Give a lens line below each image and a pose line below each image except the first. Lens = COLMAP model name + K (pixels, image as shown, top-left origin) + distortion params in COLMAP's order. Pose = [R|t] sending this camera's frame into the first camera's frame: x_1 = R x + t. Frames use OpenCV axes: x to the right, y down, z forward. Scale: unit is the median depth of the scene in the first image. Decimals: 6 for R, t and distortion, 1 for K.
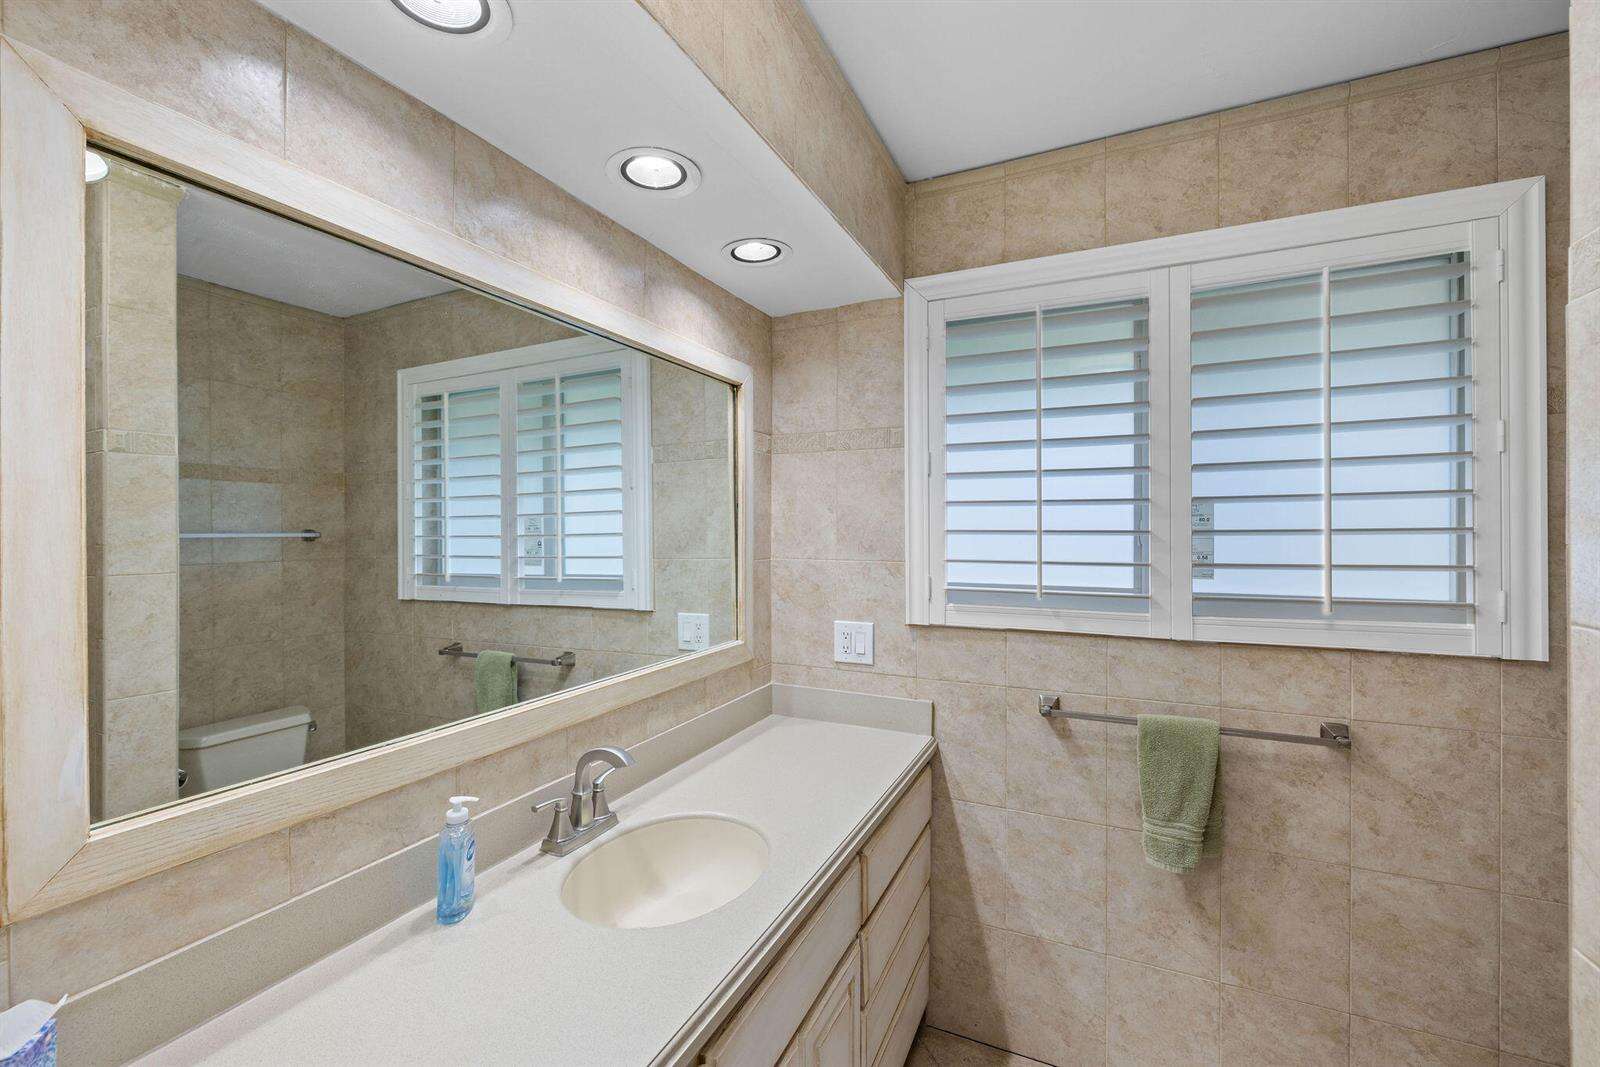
lens RADIAL K [[684.9, 0, 793.7], [0, 684.9, 534.9], [0, 0, 1]] dist [-0.001829, -0.000117]
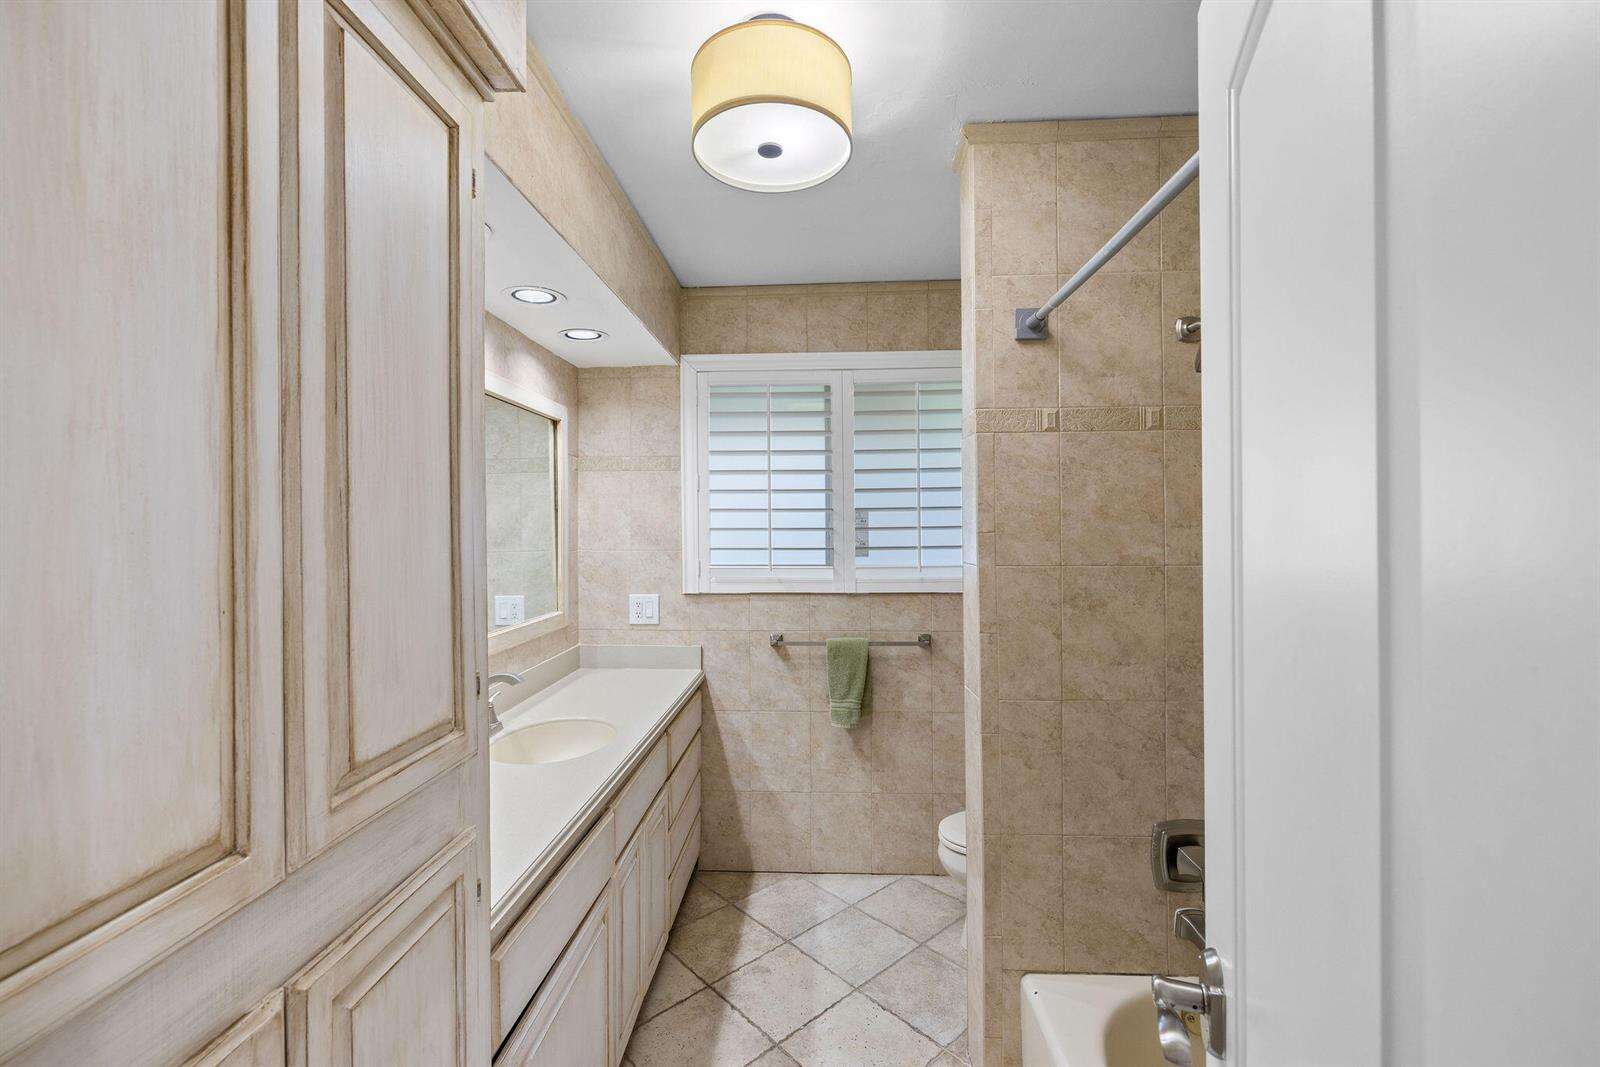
lens RADIAL K [[684.9, 0, 793.7], [0, 684.9, 534.9], [0, 0, 1]] dist [-0.001829, -0.000117]
pose [[0.926389, -0.008418, 0.376475, -0.169093], [0.006716, 0.999960, 0.005832, -0.000020], [-0.376509, -0.002874, 0.926409, -0.442231]]
